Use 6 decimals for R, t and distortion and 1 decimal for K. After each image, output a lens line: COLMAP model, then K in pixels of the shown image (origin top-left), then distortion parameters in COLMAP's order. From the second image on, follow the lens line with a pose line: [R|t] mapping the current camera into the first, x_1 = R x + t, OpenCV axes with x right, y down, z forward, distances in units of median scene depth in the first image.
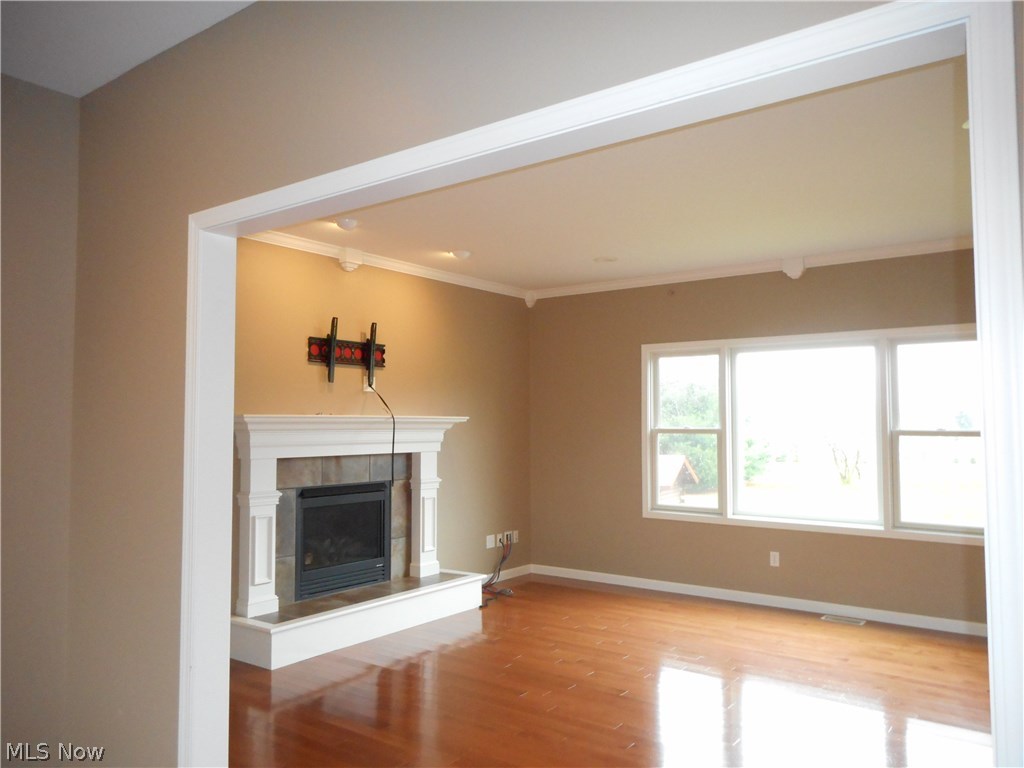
lens RADIAL K [[746.4, 0, 512.0], [0, 746.4, 384.0], [0, 0, 1]] dist [0.004117, 0.000788]
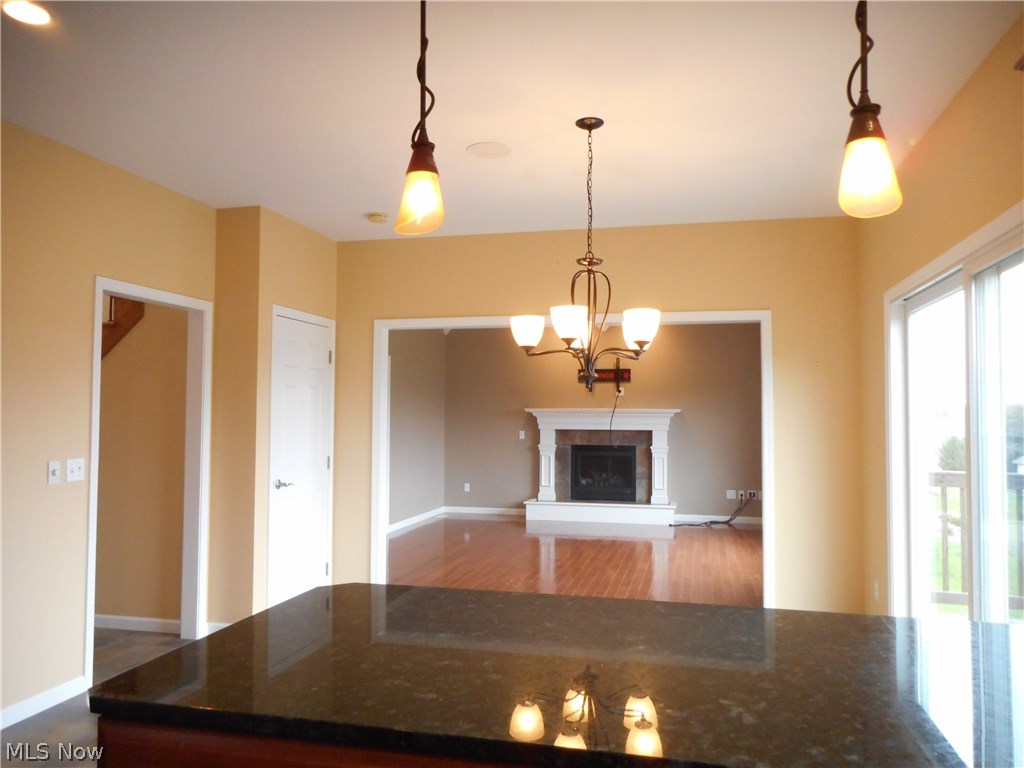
lens RADIAL K [[771.7, 0, 512.0], [0, 771.7, 384.0], [0, 0, 1]] dist [0.010254, 0.001998]
pose [[0.383278, -0.031962, -0.923080, 1.419142], [0.046179, 0.998814, -0.015411, -0.001521], [0.922478, -0.036720, 0.384300, 0.036058]]
